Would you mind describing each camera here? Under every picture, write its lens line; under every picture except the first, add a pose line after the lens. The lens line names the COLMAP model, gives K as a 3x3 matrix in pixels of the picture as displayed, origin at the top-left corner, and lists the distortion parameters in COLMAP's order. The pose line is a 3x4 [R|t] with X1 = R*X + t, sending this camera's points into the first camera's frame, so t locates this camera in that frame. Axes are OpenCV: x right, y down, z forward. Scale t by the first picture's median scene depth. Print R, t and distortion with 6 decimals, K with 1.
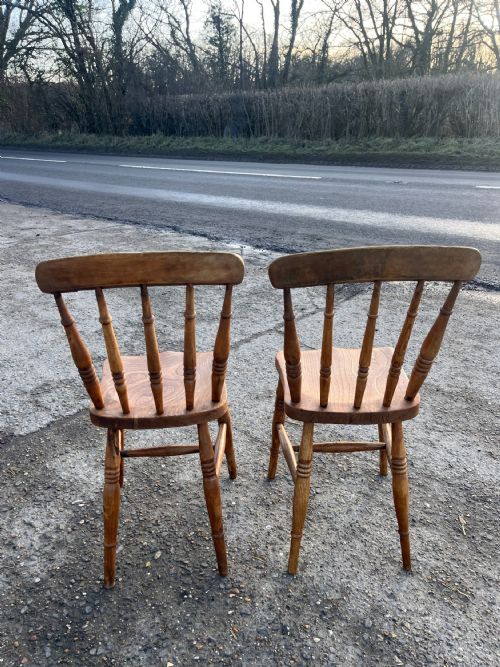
lens RADIAL K [[509.5, 0, 246.5], [0, 509.5, 341.7], [0, 0, 1]] dist [0.069179, -0.098994]
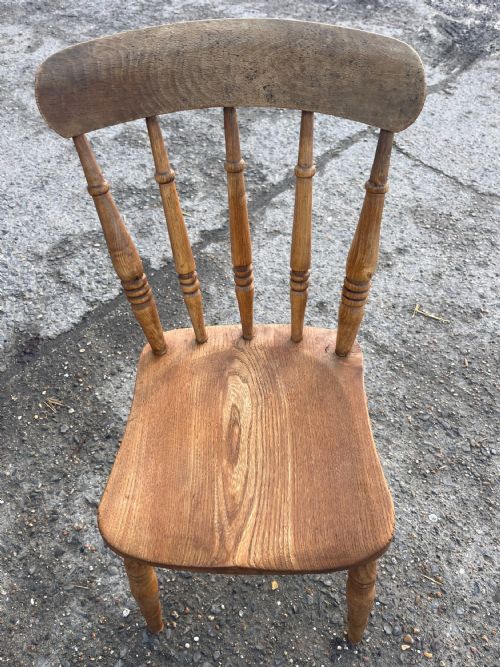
lens RADIAL K [[509.5, 0, 248.0], [0, 509.5, 336.5], [0, 0, 1]] dist [0.069179, -0.098994]
pose [[0.999781, -0.009918, -0.018442, -0.137976], [0.017219, 0.890550, 0.454559, -0.131069], [0.011916, -0.454777, 0.890526, 0.339139]]
